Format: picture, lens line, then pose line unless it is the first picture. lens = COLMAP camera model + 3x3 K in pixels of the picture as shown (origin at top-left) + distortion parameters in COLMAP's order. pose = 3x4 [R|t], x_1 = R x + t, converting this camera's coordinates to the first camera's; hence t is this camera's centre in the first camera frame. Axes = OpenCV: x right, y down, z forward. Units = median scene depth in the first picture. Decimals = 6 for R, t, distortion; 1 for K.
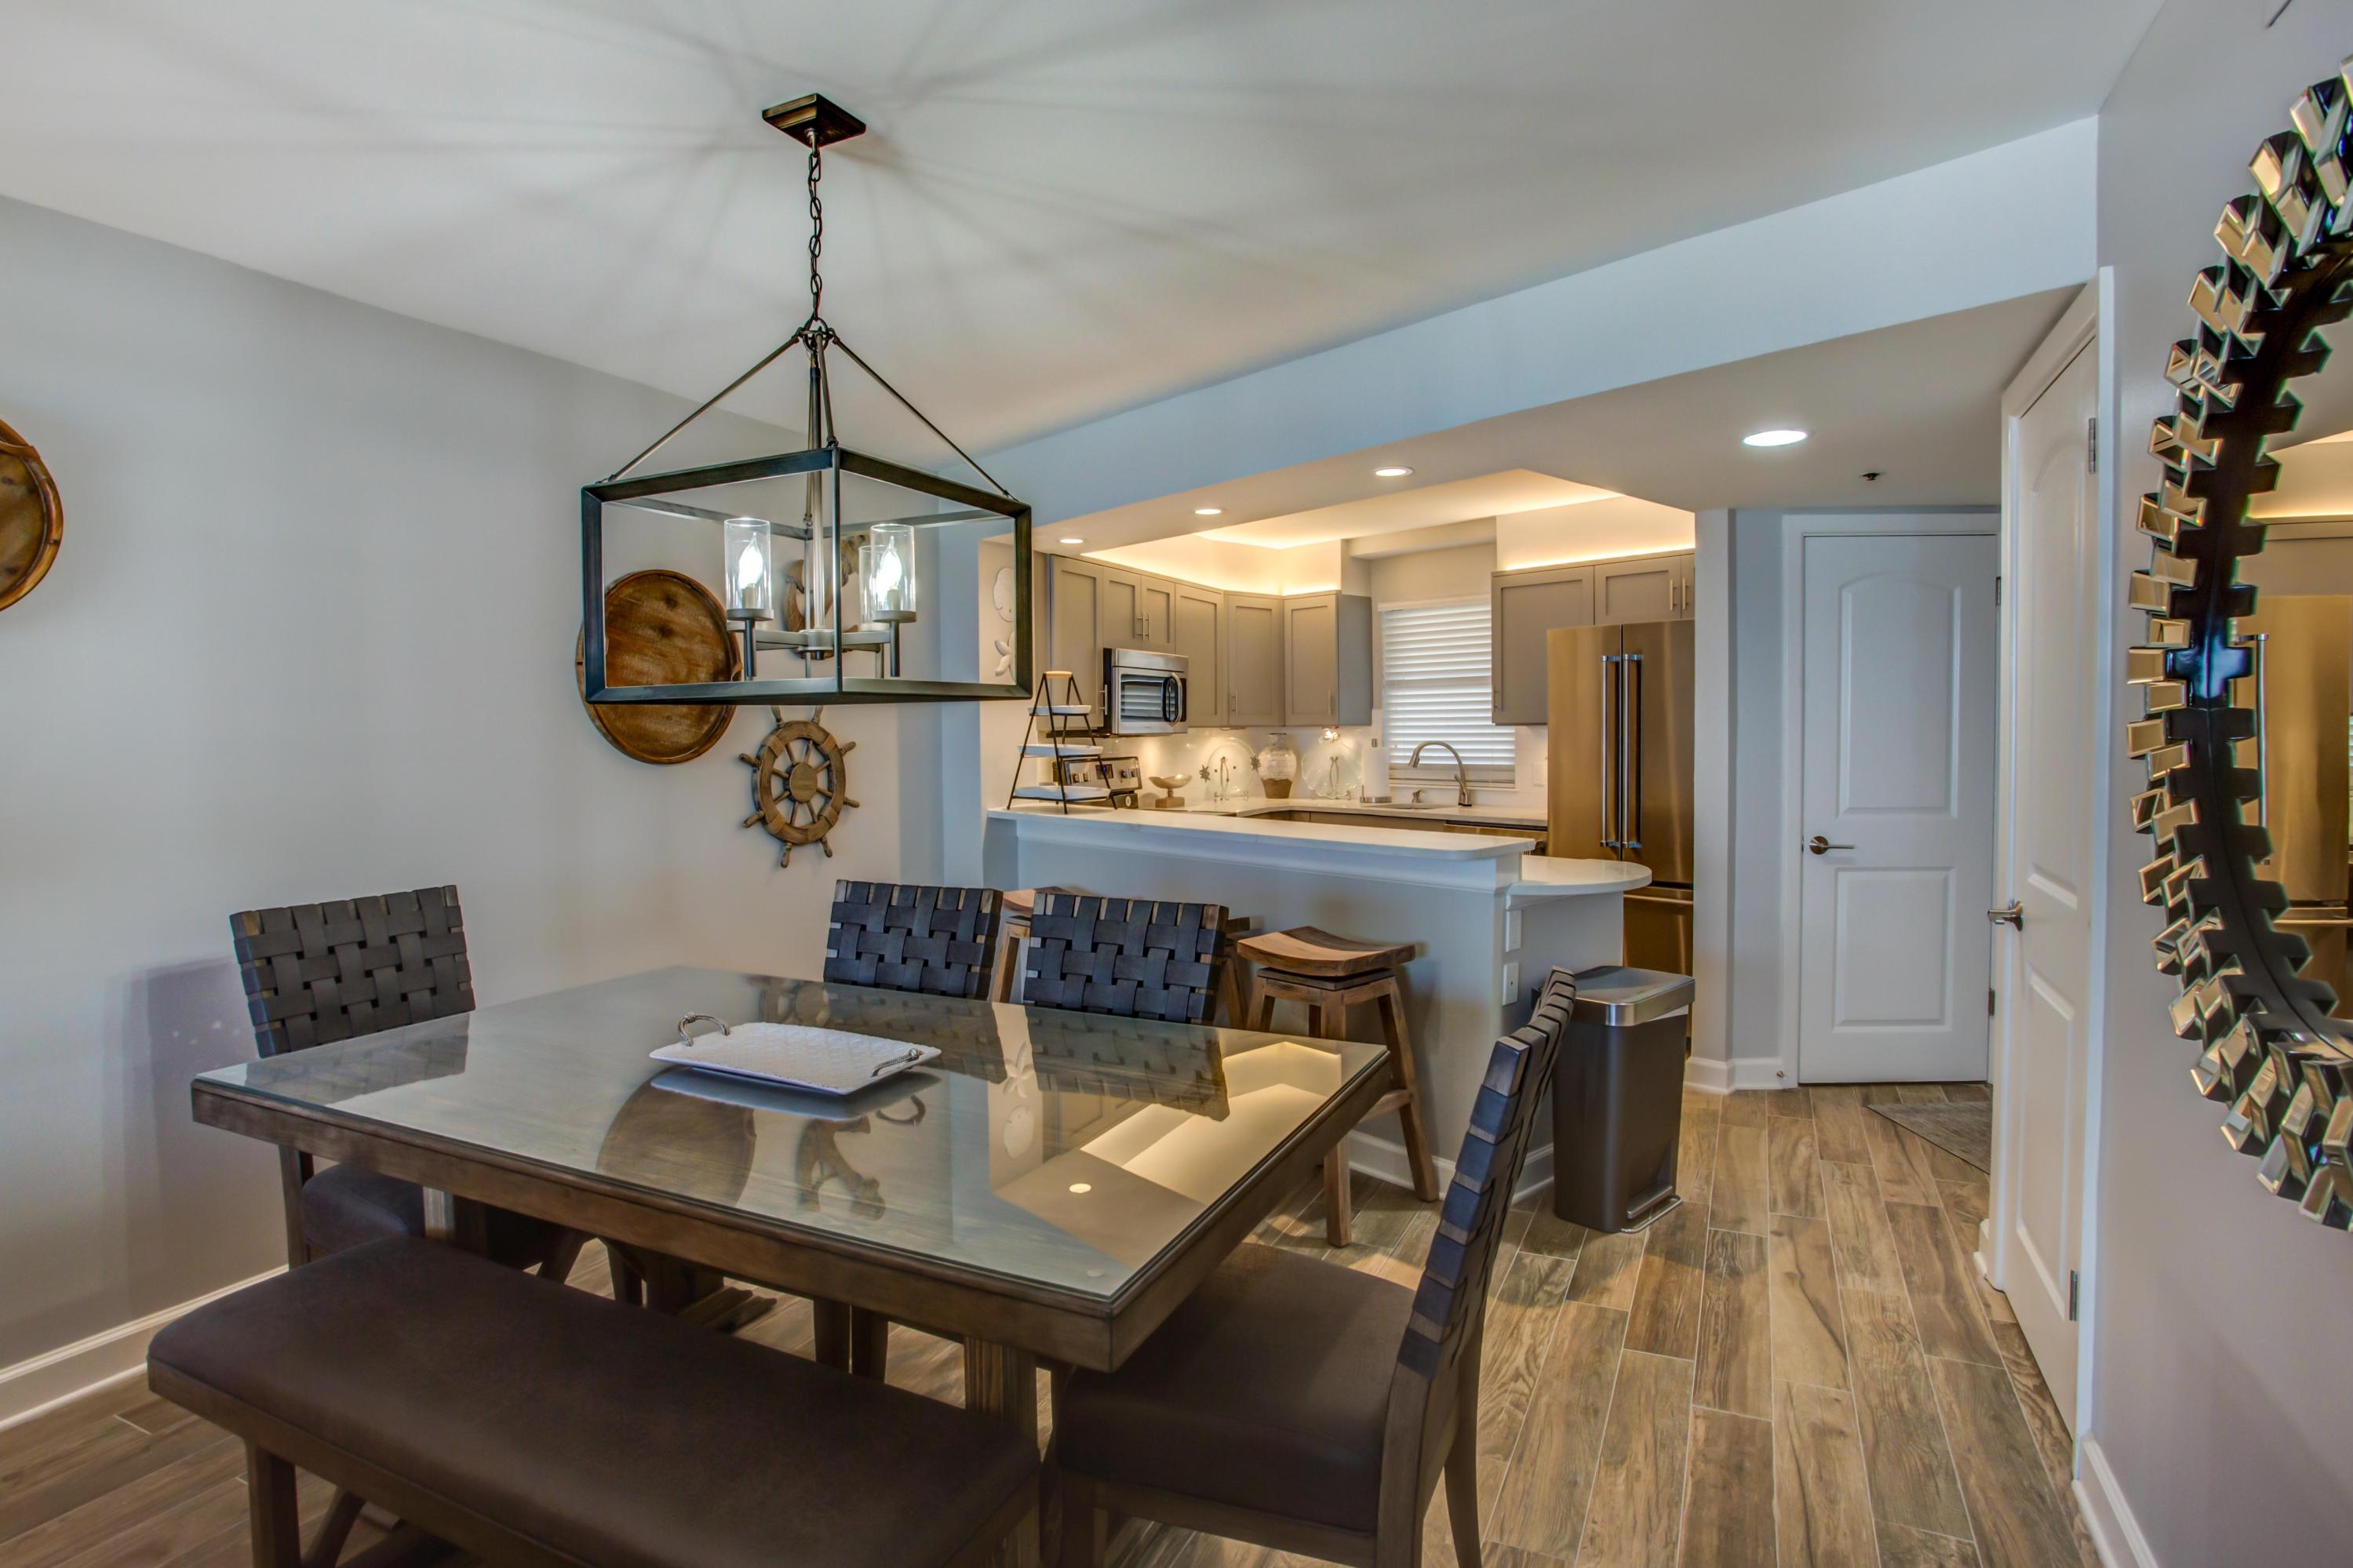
lens RADIAL K [[1186.0, 0, 1176.5], [0, 1186.0, 784.0], [0, 0, 1]] dist [-0.080559, 0.037680]
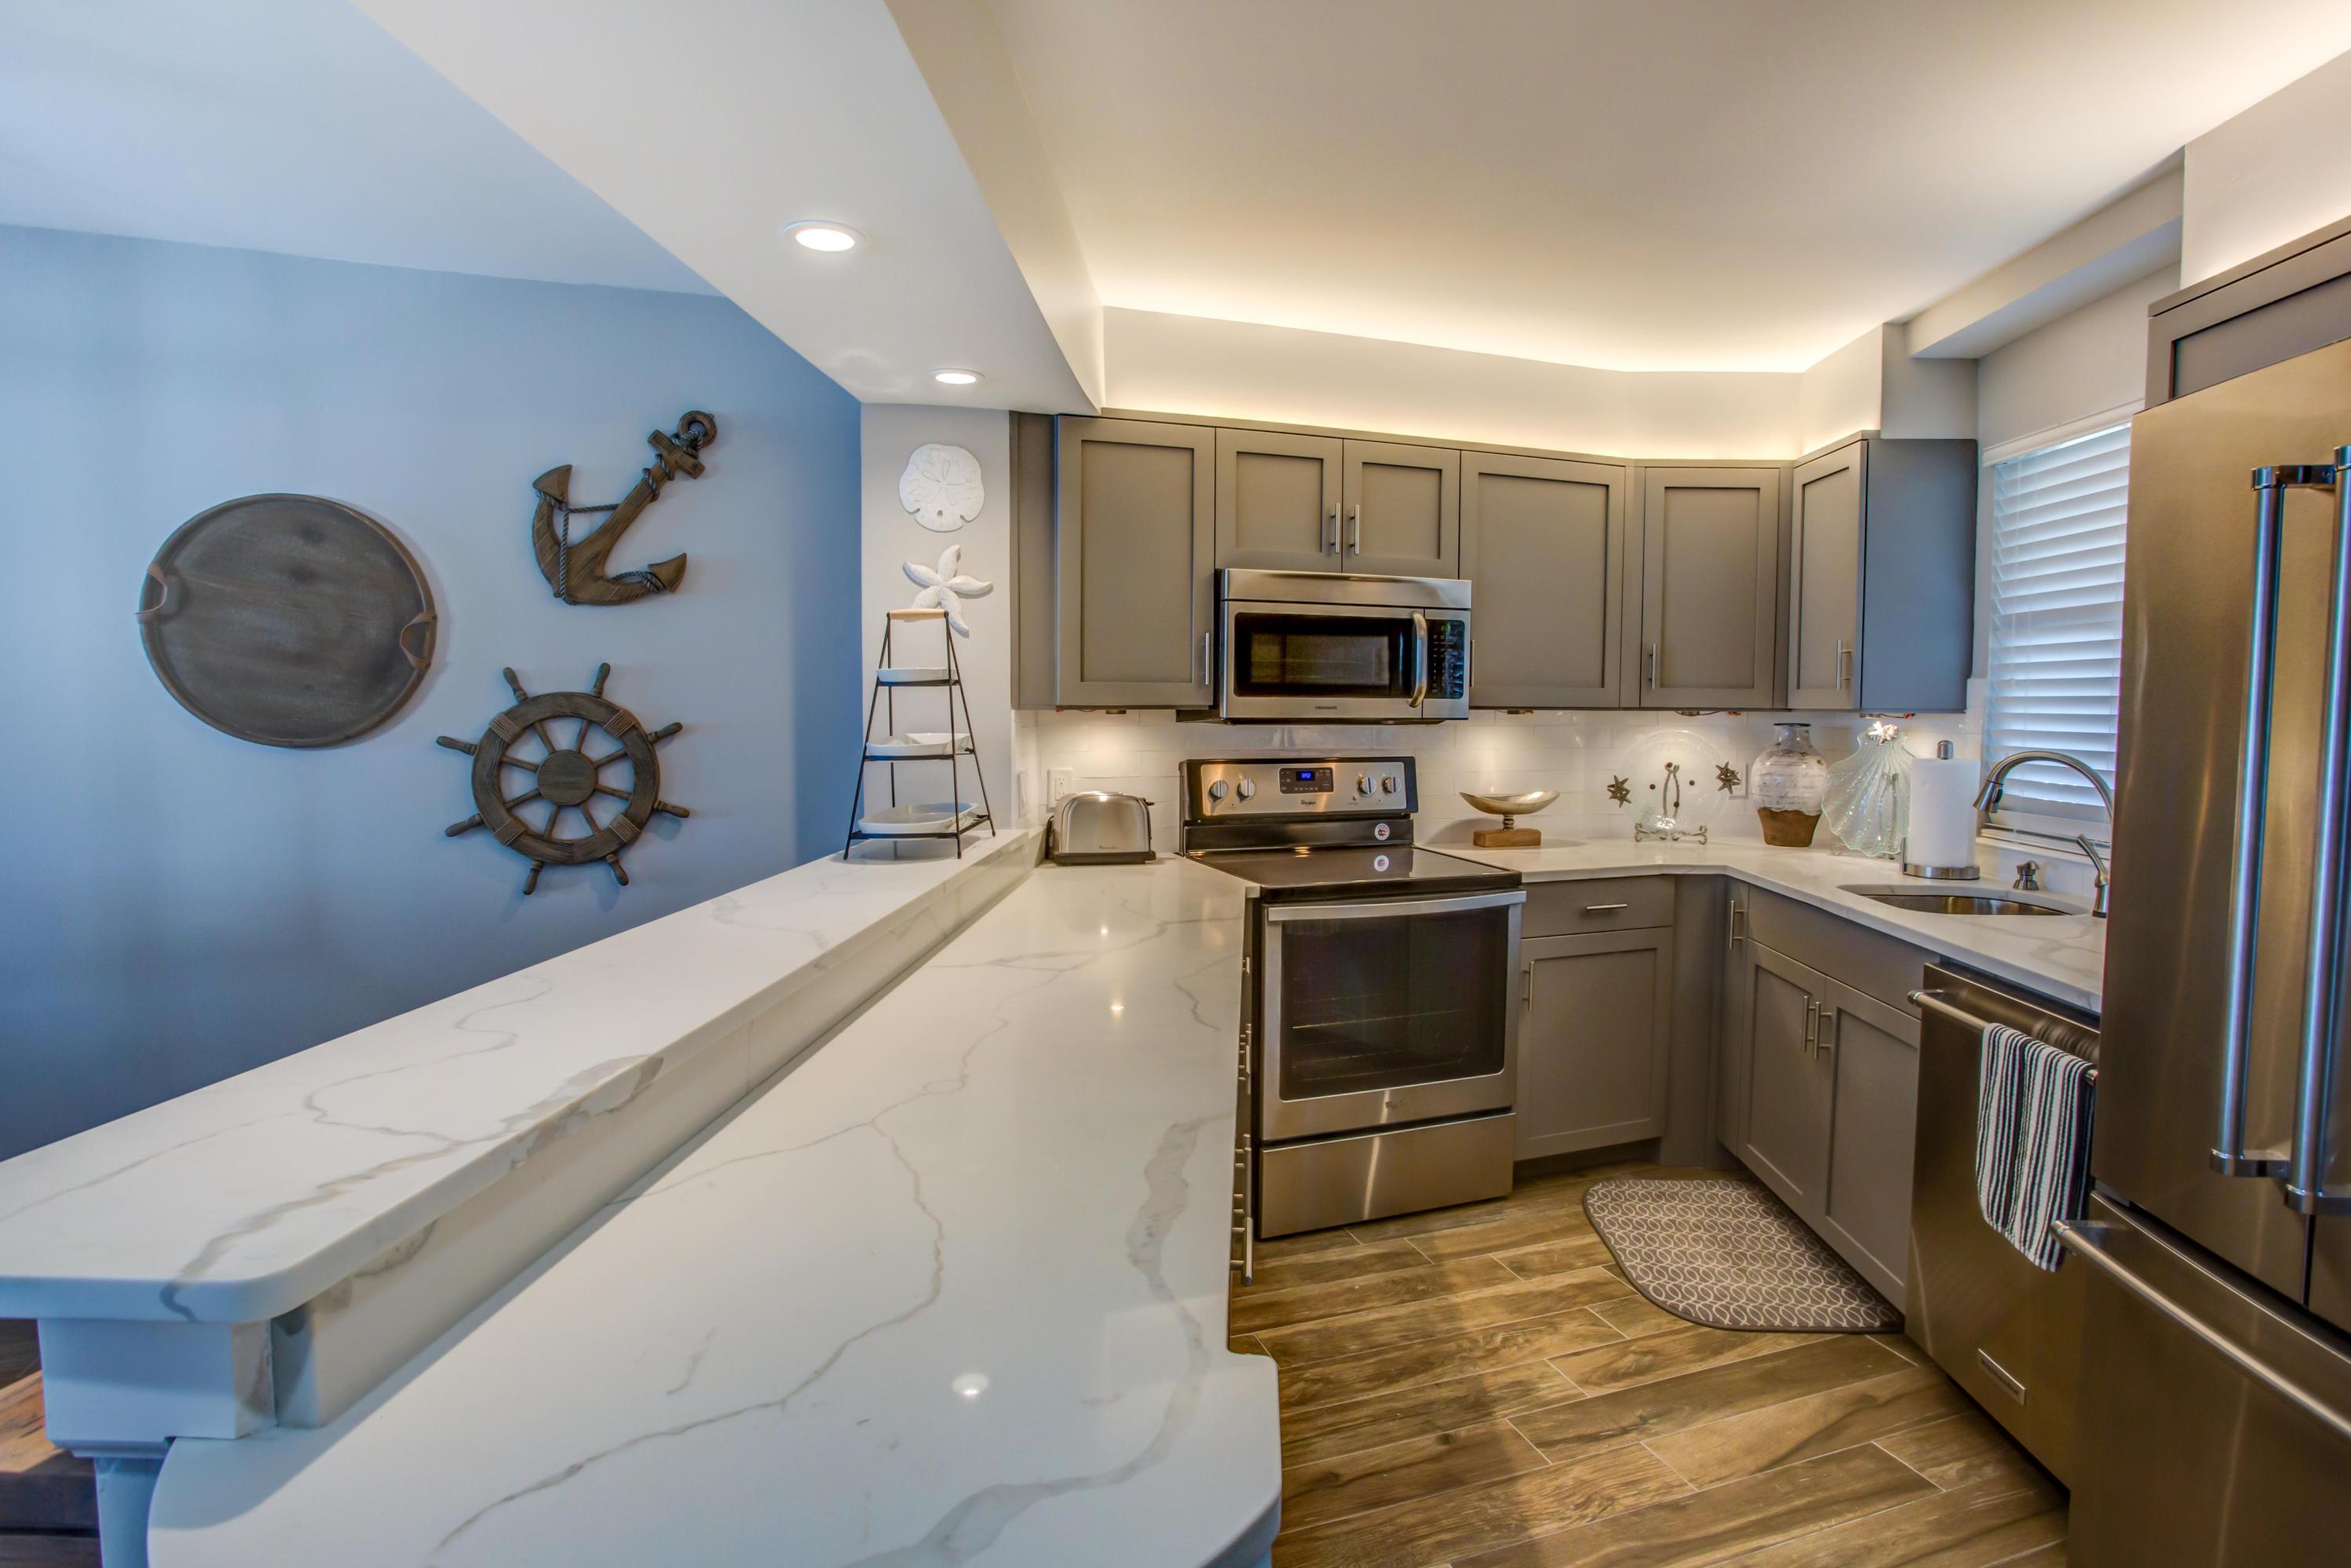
lens RADIAL K [[1185.2, 0, 1175.5], [0, 1185.2, 784.0], [0, 0, 1]] dist [-0.080559, 0.037680]
pose [[0.713403, 0.063838, -0.697840, 0.421500], [-0.044842, 0.997960, 0.045451, -0.044923], [0.699317, -0.001132, 0.714810, 0.721751]]
